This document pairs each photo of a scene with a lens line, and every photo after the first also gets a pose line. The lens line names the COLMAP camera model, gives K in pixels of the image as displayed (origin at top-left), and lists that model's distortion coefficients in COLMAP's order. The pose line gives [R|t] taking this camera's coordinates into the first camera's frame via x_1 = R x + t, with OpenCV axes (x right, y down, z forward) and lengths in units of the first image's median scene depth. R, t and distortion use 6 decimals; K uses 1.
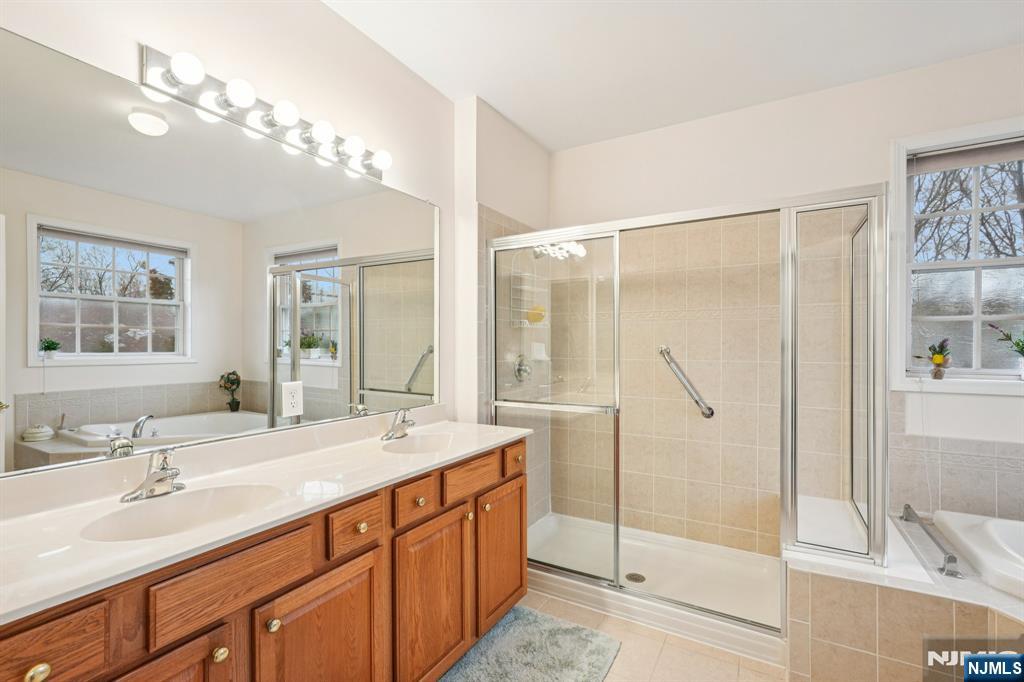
lens RADIAL K [[452.8, 0, 510.1], [0, 452.8, 347.4], [0, 0, 1]] dist [-0.013980, 0.006474]
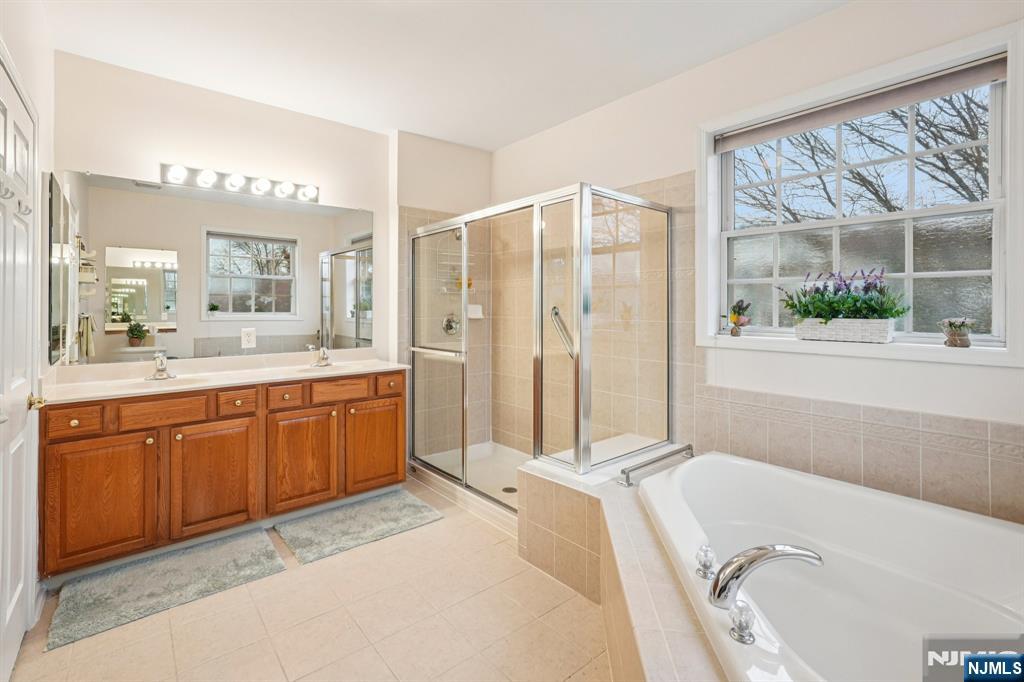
lens RADIAL K [[452.8, 0, 495.3], [0, 452.8, 303.2], [0, 0, 1]] dist [-0.013980, 0.006474]
pose [[0.938893, -0.005637, -0.344163, 0.773178], [0.001176, 0.999913, -0.013171, 0.003148], [0.344208, 0.011961, 0.938817, -0.240860]]
